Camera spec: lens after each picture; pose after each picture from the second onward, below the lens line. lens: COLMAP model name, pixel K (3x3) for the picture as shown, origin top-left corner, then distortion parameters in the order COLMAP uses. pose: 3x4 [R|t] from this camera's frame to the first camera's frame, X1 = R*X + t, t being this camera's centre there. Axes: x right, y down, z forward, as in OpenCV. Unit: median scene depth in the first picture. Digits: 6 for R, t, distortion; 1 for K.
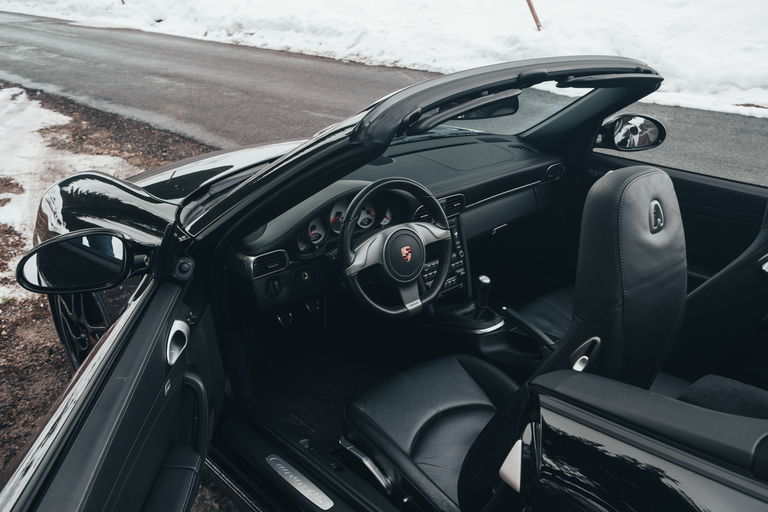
lens RADIAL K [[735.5, 0, 383.0], [0, 735.5, 259.5], [0, 0, 1]] dist [-0.078558, 0.193791]
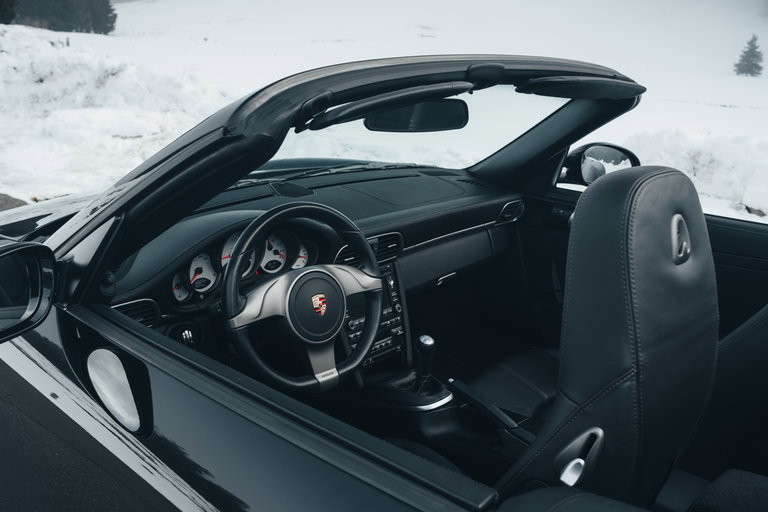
lens RADIAL K [[735.5, 0, 383.0], [0, 735.5, 259.5], [0, 0, 1]] dist [-0.078558, 0.193791]
pose [[0.997735, 0.005334, 0.067062, 0.039619], [0.000575, 0.996139, -0.087789, 0.010122], [-0.067272, 0.087629, 0.993879, 0.225538]]
